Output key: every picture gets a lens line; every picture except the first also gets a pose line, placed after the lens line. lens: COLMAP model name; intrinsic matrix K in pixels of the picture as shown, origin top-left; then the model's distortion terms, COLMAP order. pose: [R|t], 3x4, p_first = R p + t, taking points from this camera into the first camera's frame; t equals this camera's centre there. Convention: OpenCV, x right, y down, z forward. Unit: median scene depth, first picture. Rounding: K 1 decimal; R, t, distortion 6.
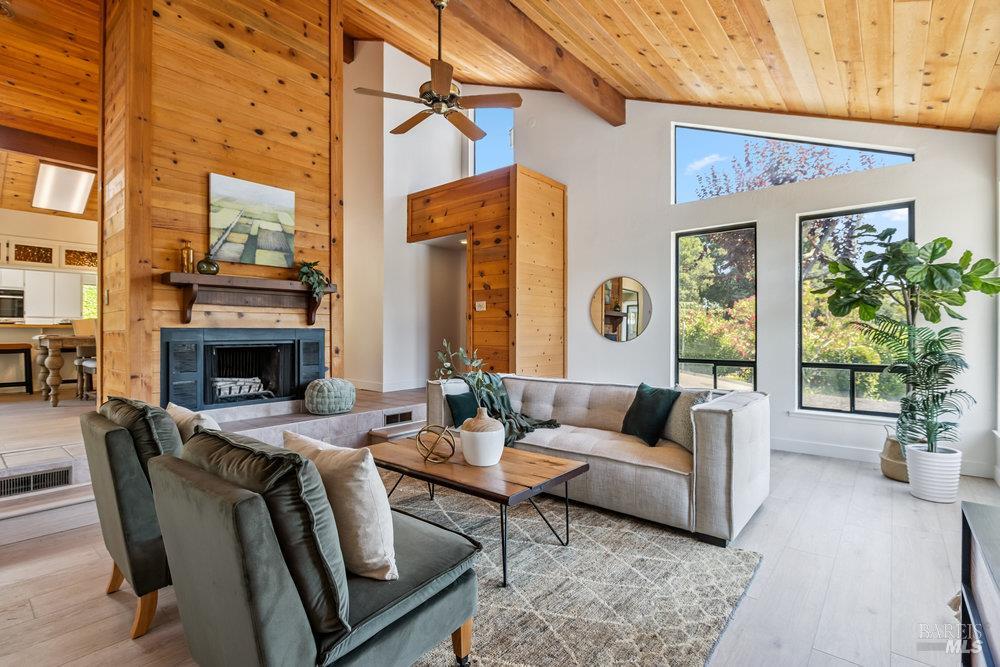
lens RADIAL K [[475.6, 0, 500.1], [0, 475.6, 335.1], [0, 0, 1]] dist [-0.002181, 0.000586]
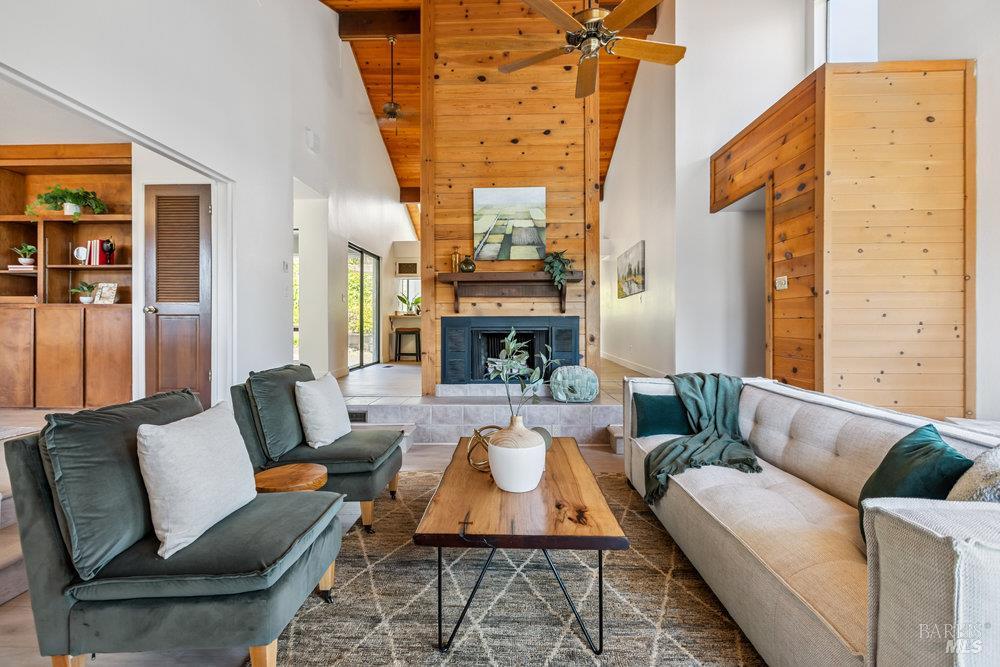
lens RADIAL K [[456.7, 0, 499.0], [0, 456.7, 323.1], [0, 0, 1]] dist [0.003699, 0.001668]
pose [[0.611756, 0.002607, -0.791042, 0.315608], [-0.002621, 0.999996, 0.001269, 0.000350], [0.791042, 0.001297, 0.611760, 0.304497]]
